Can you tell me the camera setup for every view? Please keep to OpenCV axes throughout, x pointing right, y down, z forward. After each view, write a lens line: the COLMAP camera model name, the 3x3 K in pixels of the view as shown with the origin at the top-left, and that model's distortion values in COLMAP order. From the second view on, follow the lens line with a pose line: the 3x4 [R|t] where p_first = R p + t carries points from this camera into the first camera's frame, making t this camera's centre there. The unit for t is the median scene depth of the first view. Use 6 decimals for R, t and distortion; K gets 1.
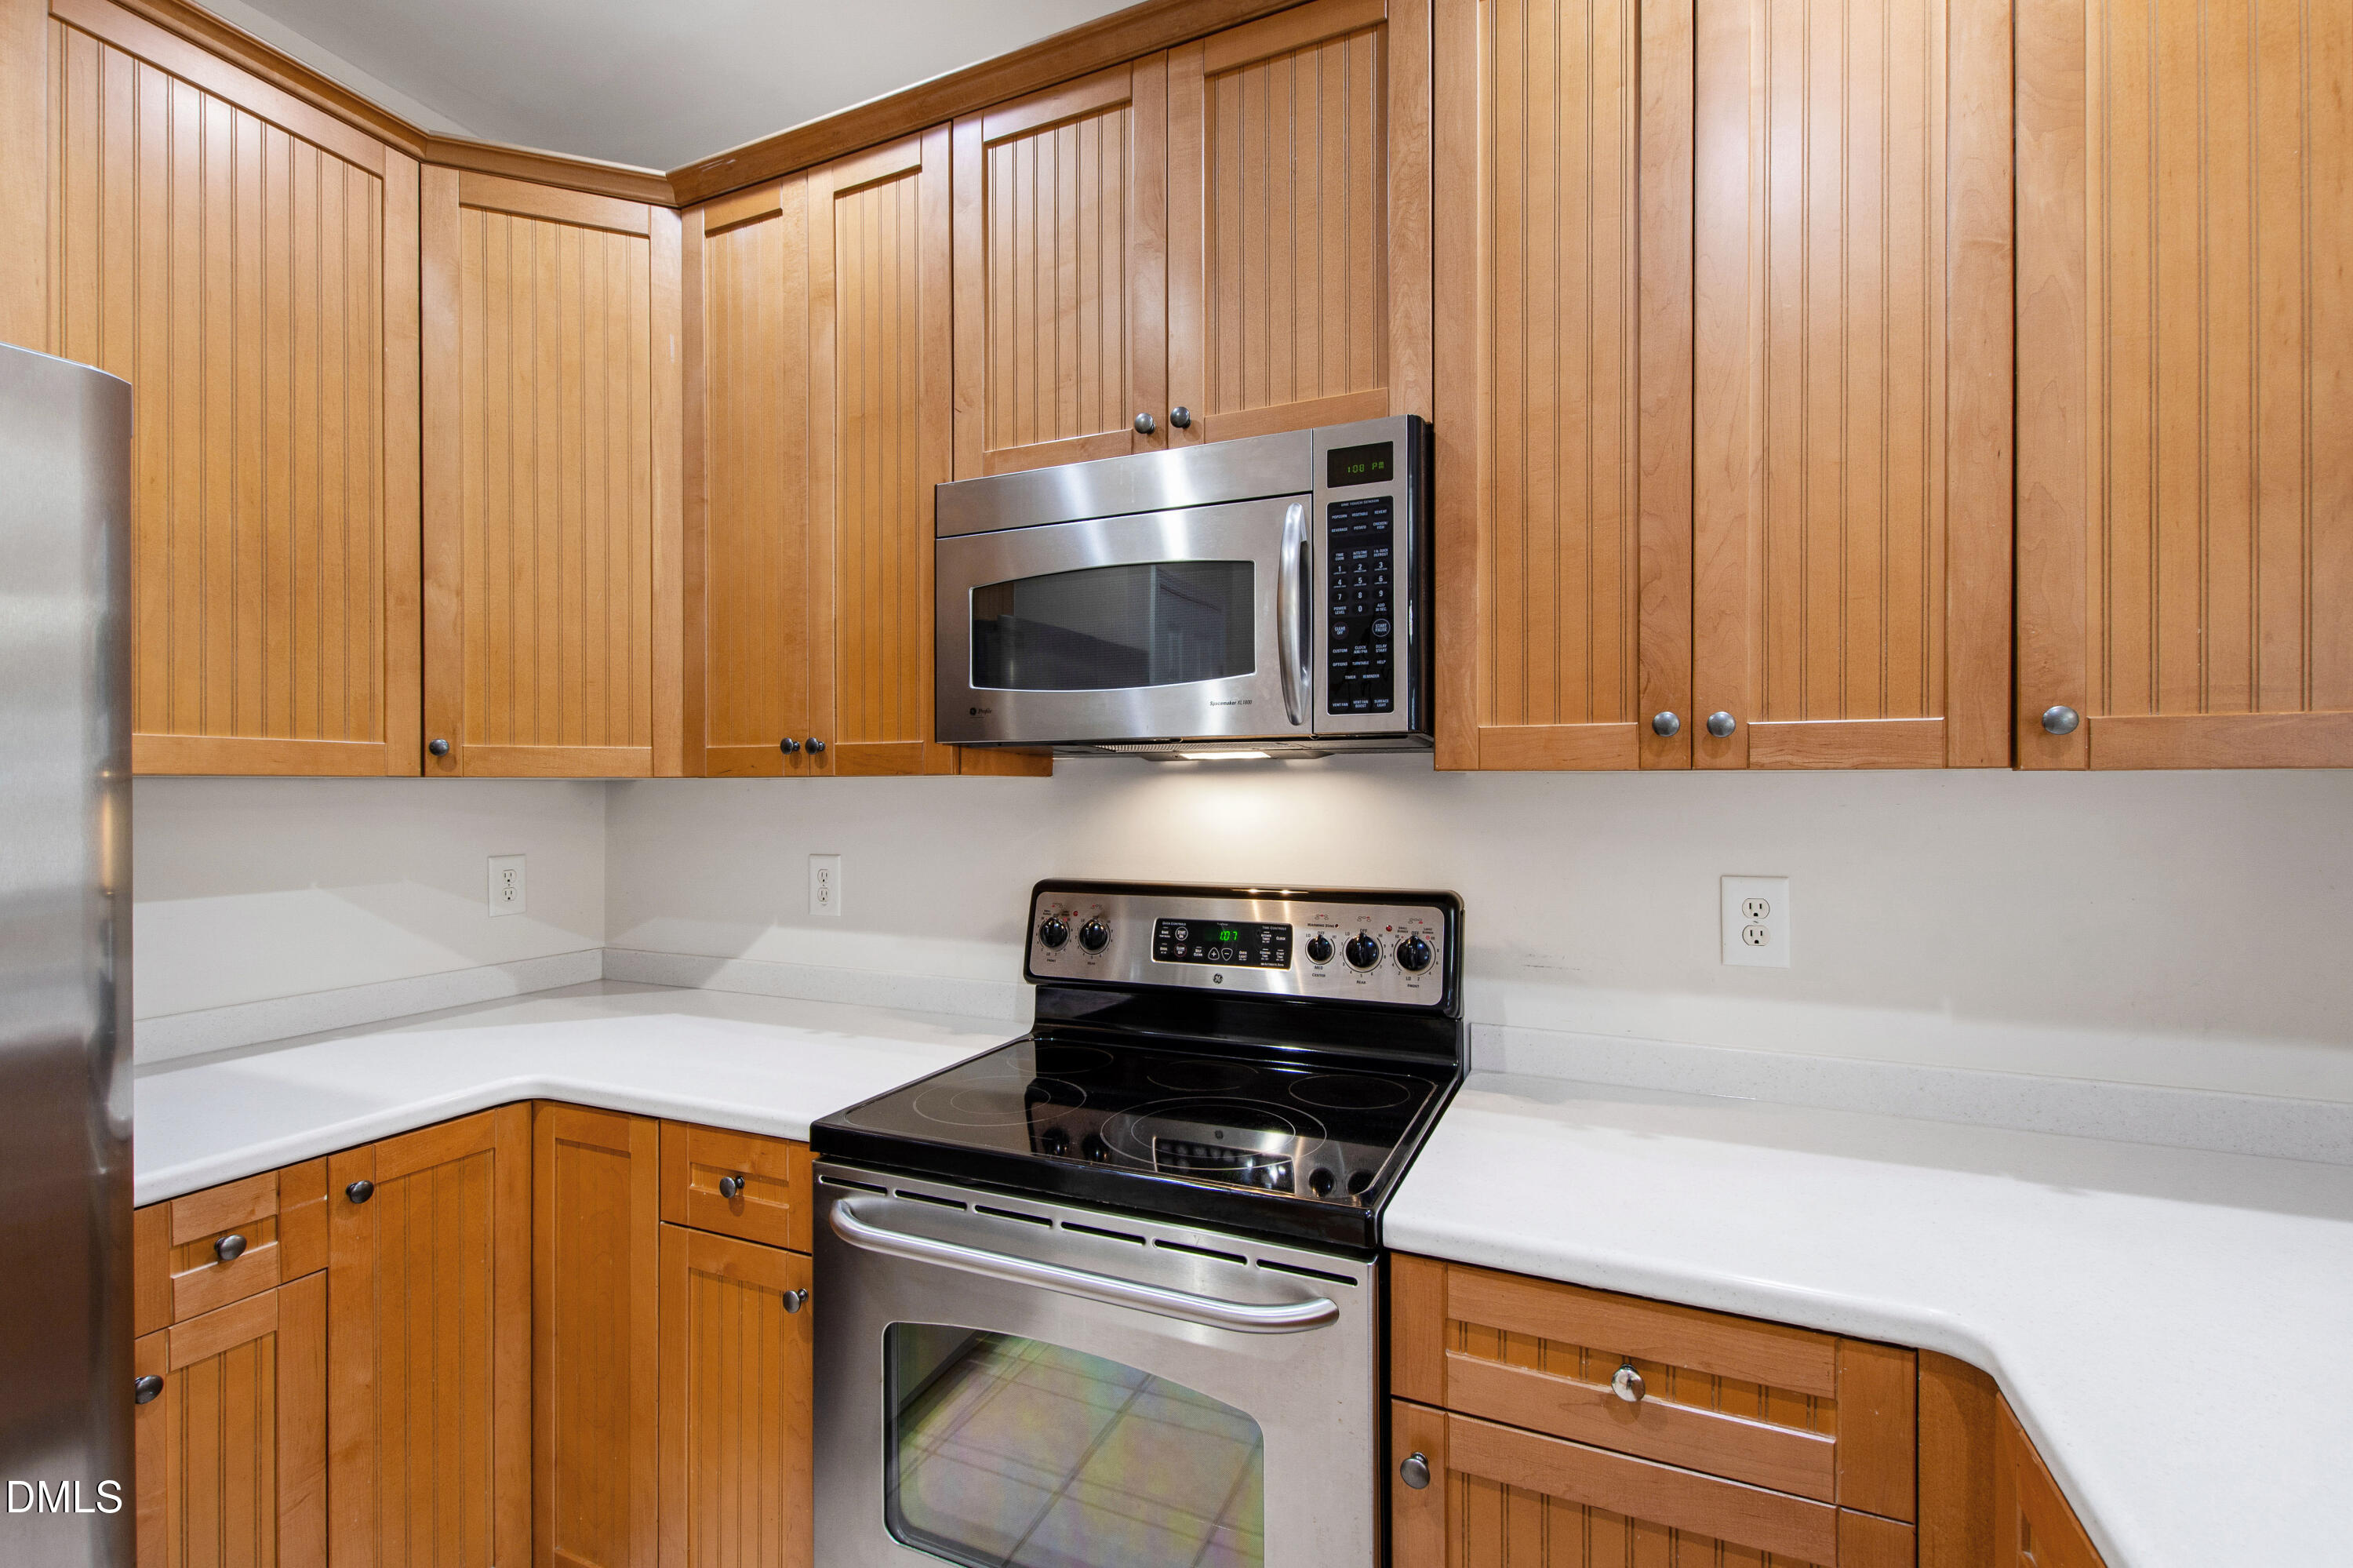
lens RADIAL K [[1047.4, 0, 1148.3], [0, 1047.4, 788.0], [0, 0, 1]] dist [0.003456, 0.000266]
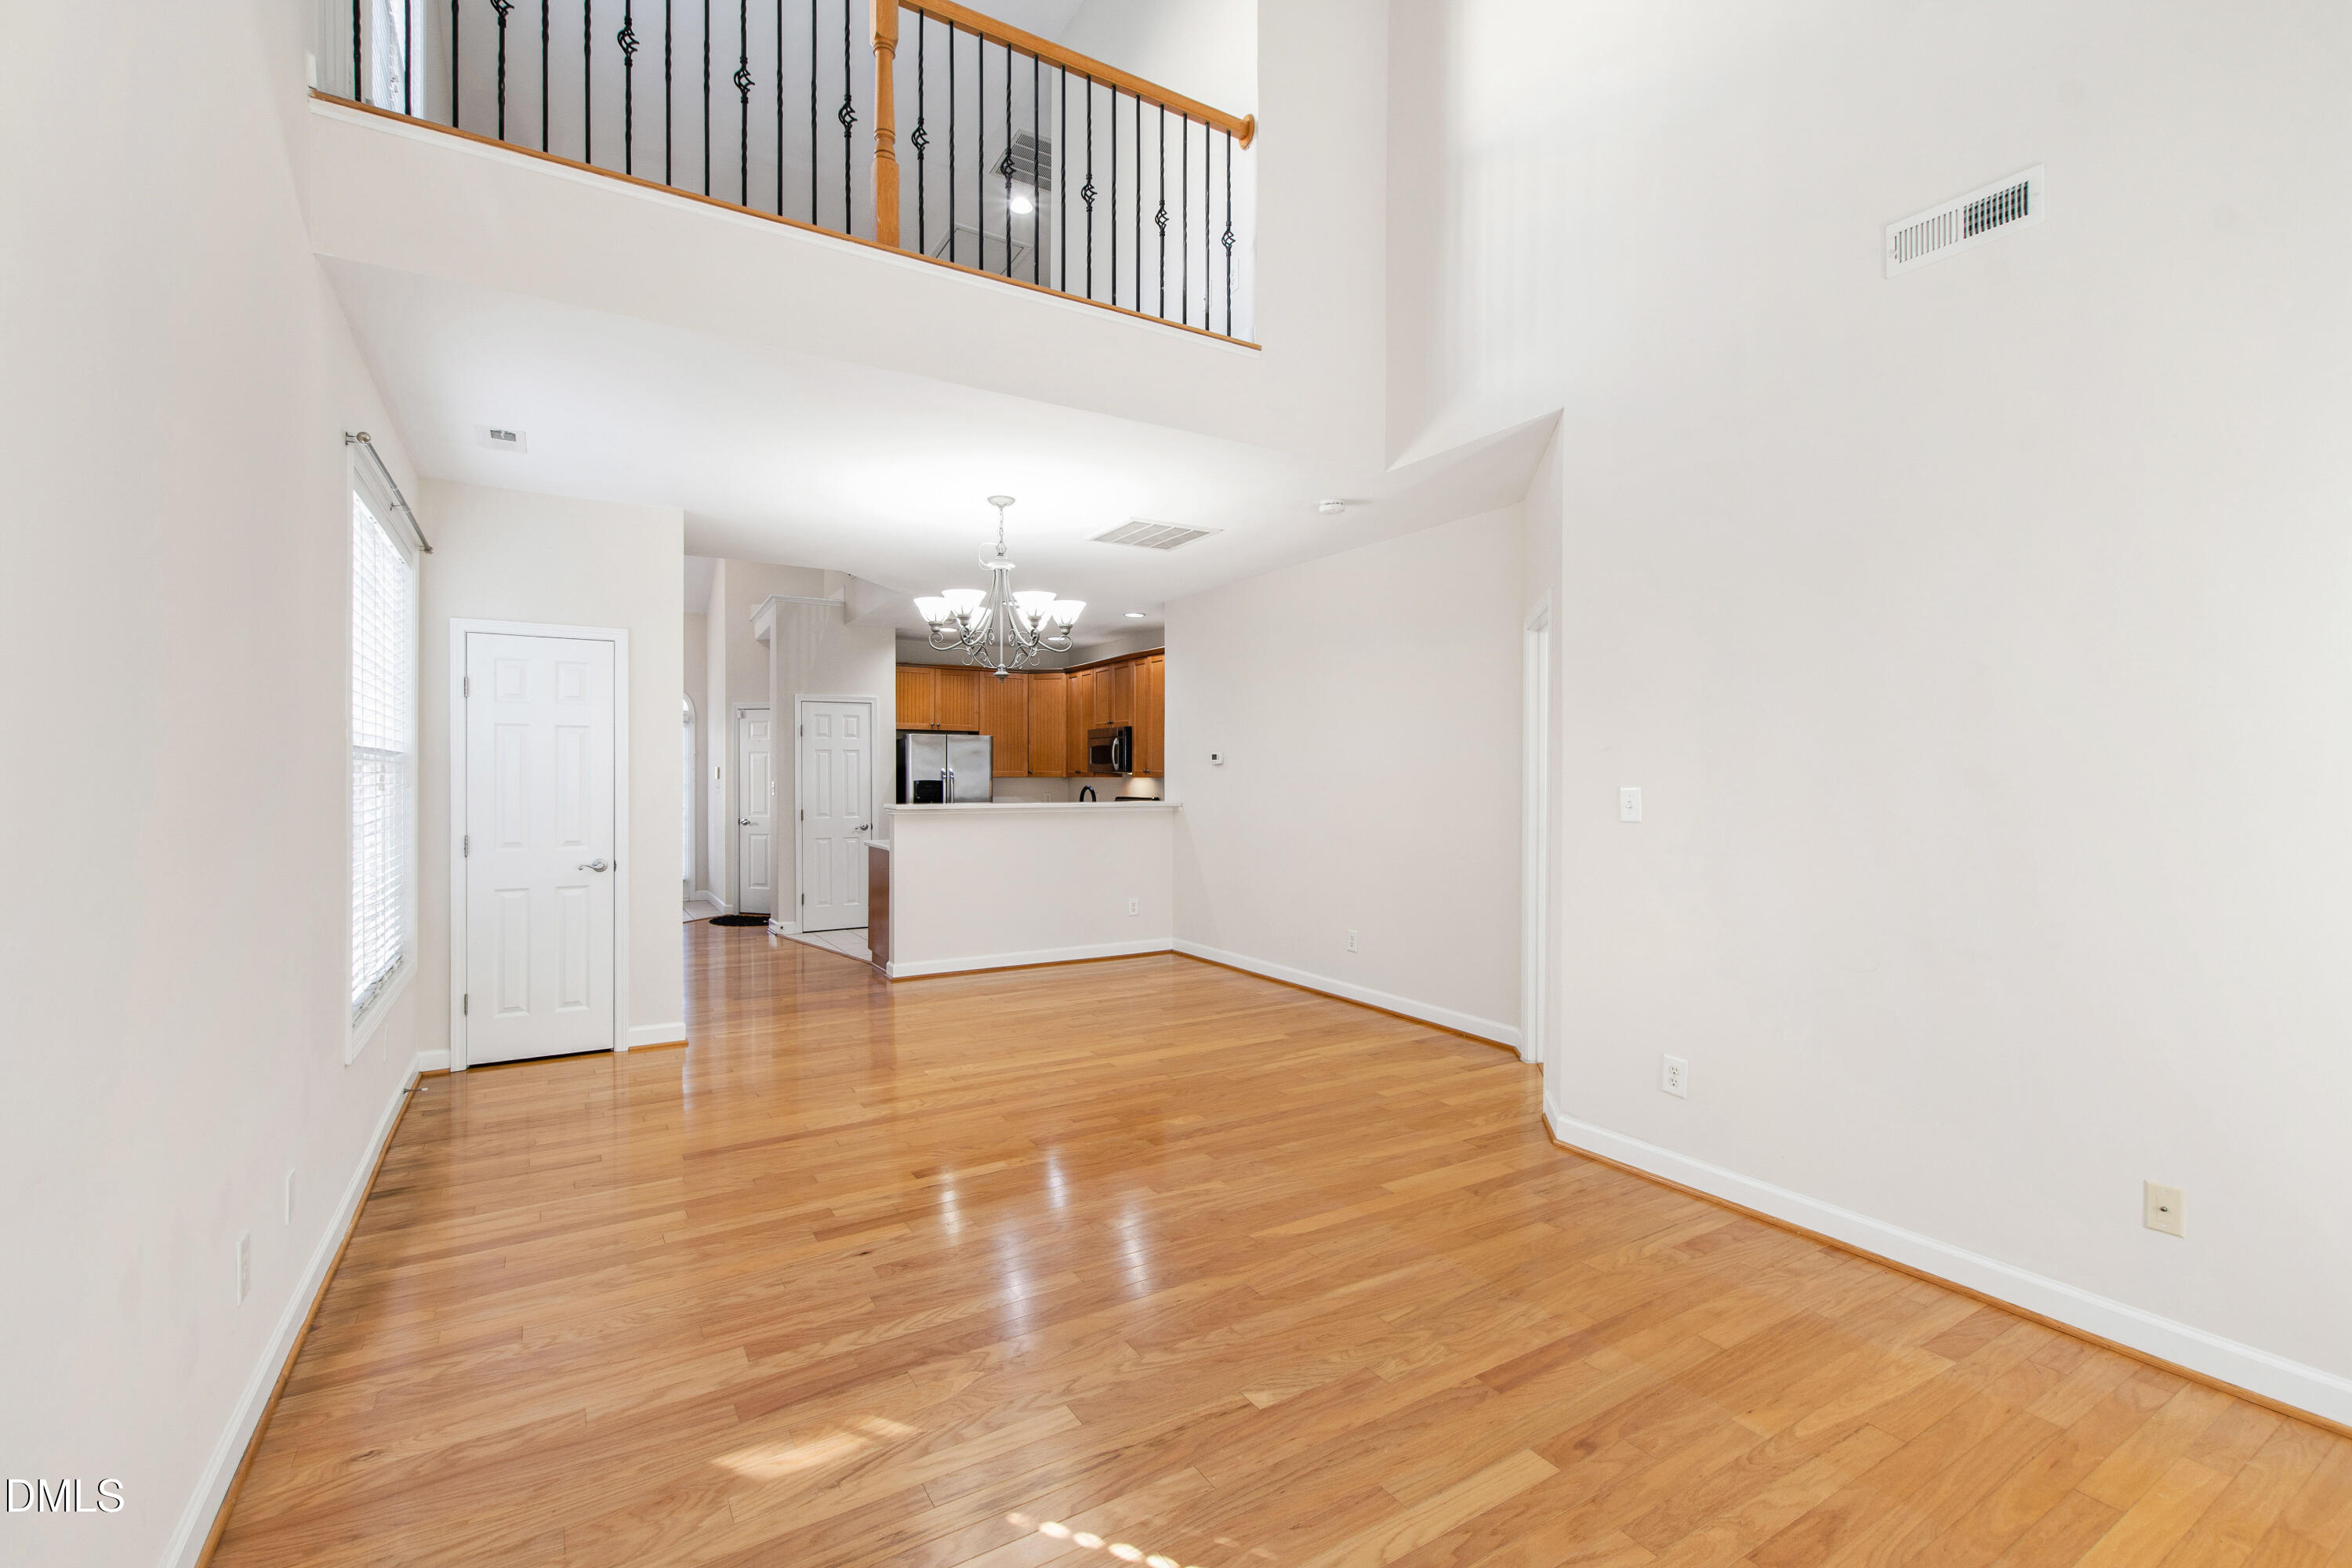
lens RADIAL K [[1024.5, 0, 1155.4], [0, 1024.5, 797.0], [0, 0, 1]] dist [-0.000509, -0.000187]
pose [[0.821393, 0.016009, -0.570138, 3.697152], [-0.008248, 0.999835, 0.016193, 0.002678], [0.570303, -0.008598, 0.821390, -3.861571]]
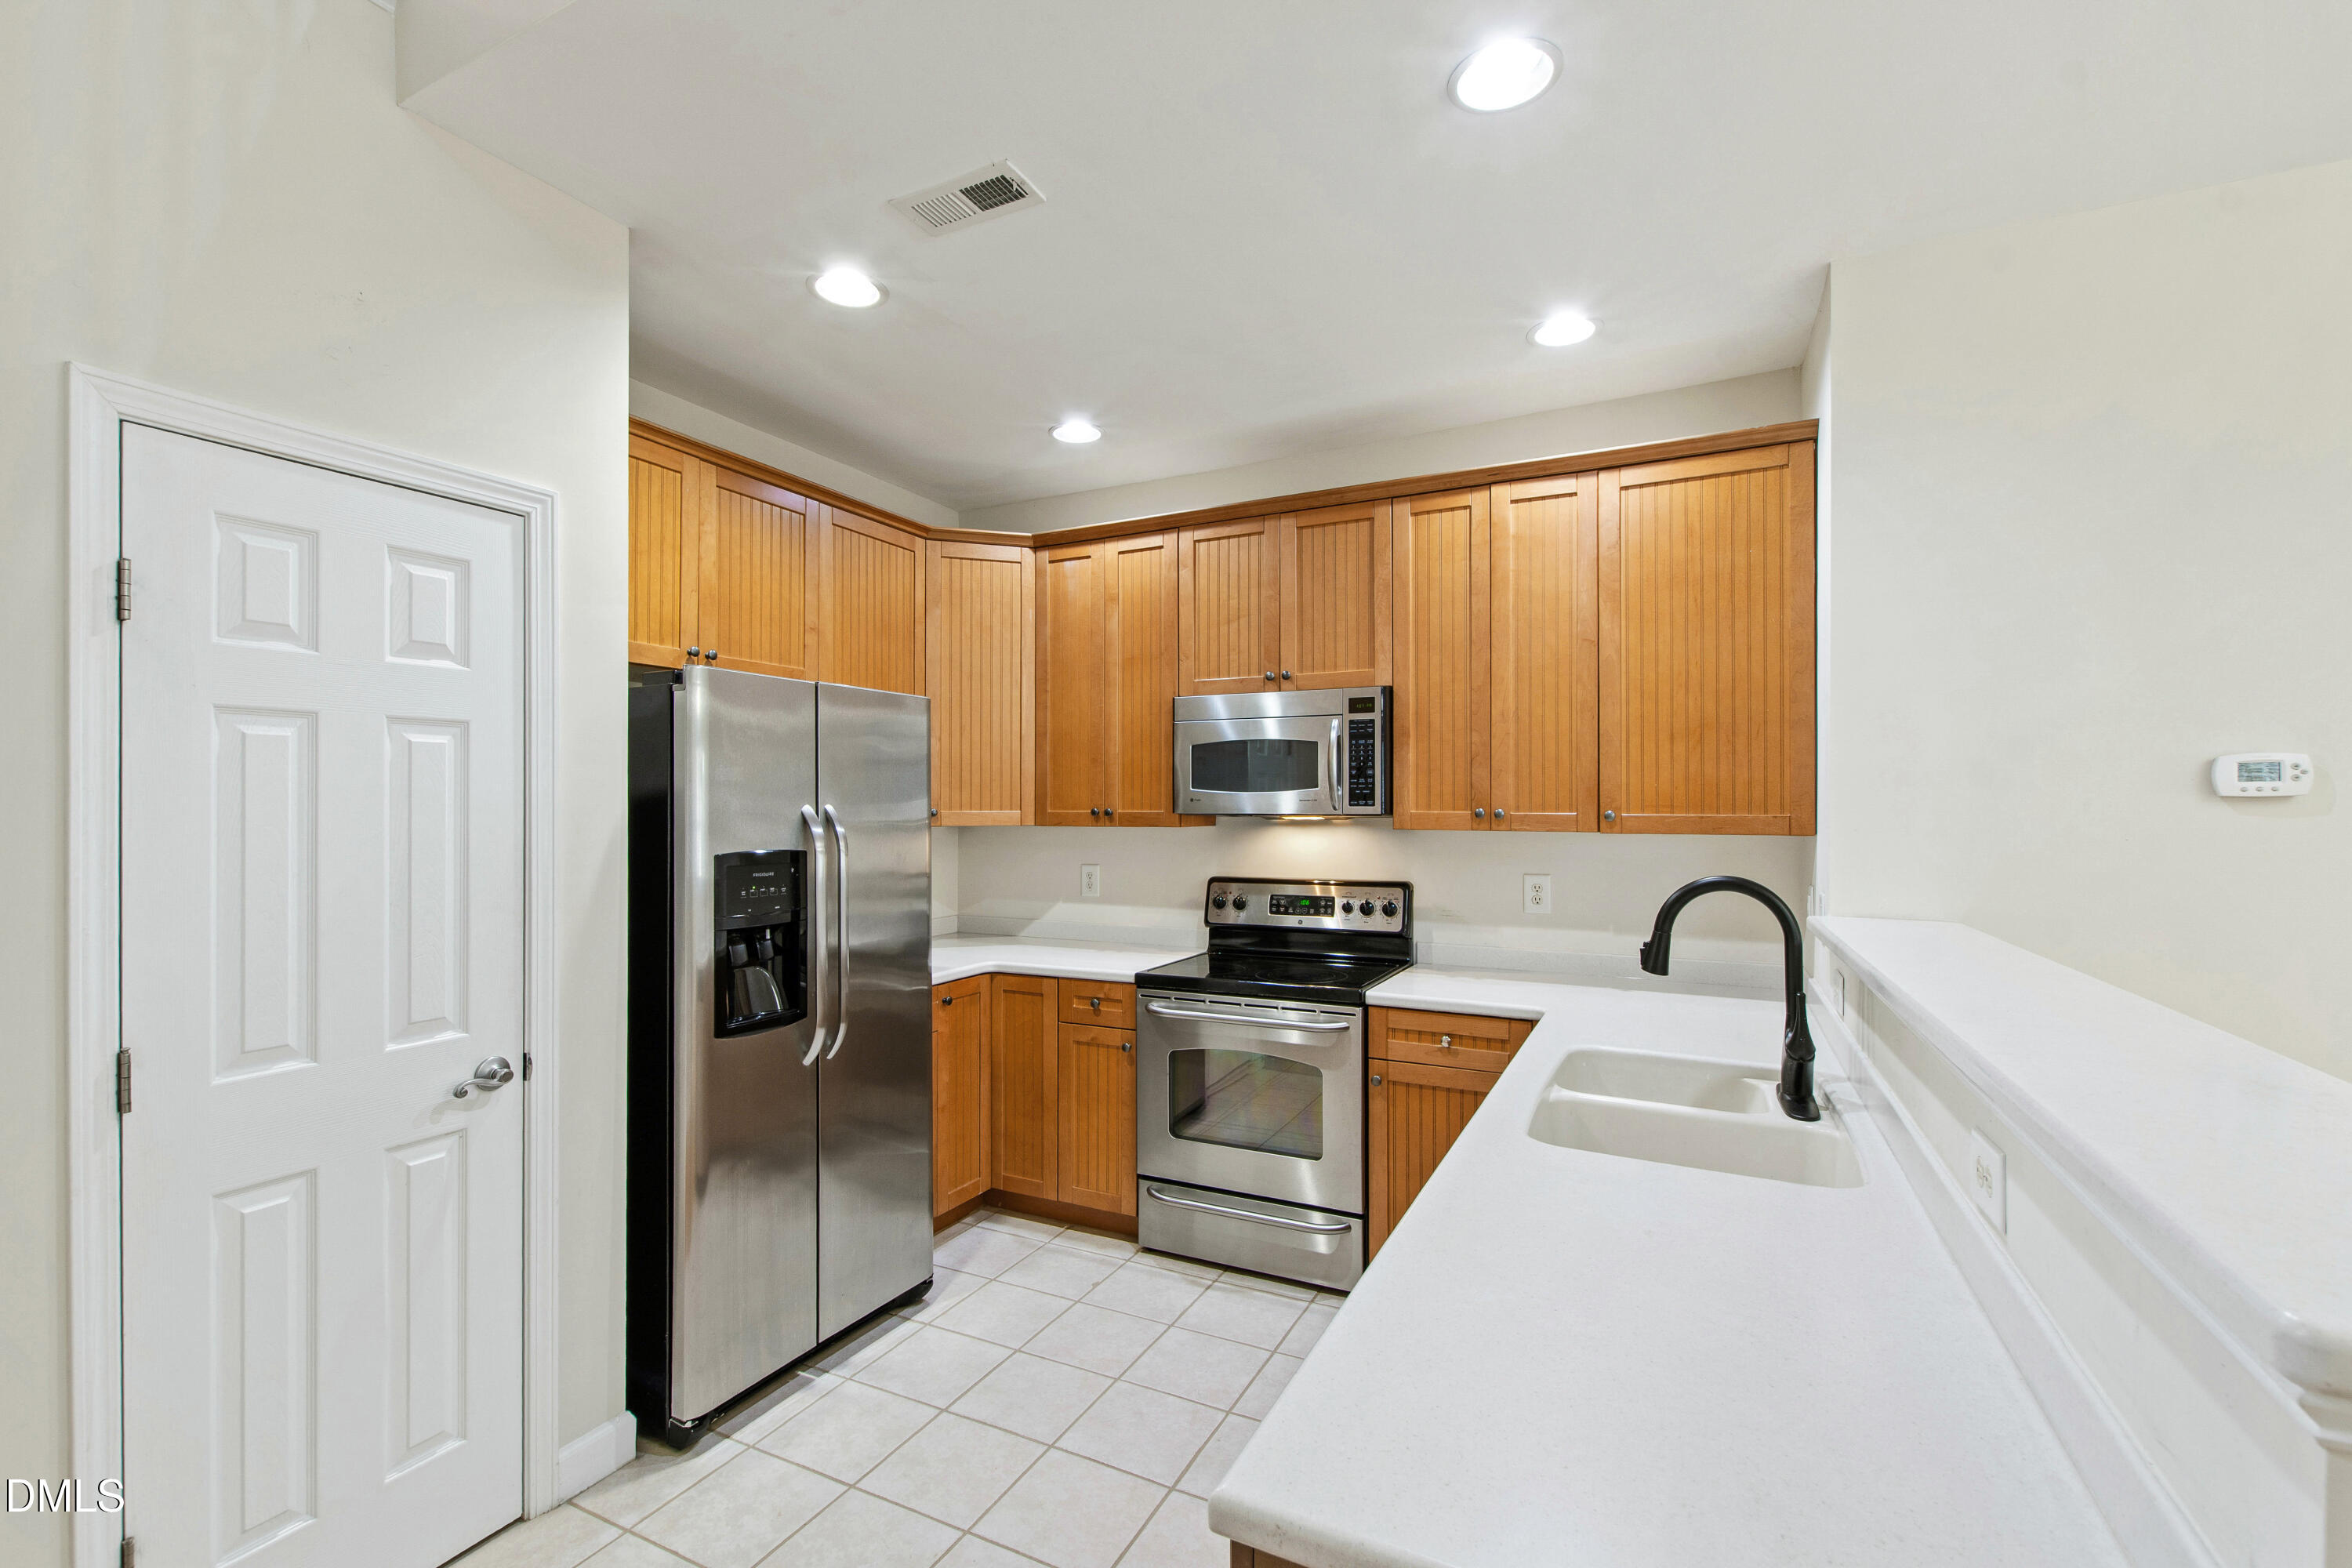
lens RADIAL K [[1024.5, 0, 1155.4], [0, 1024.5, 797.0], [0, 0, 1]] dist [-0.000509, -0.000187]
pose [[0.998916, 0.001332, -0.046526, -0.145715], [-0.001707, 0.999966, -0.008028, -0.062674], [0.046514, 0.008098, 0.998885, -1.221766]]
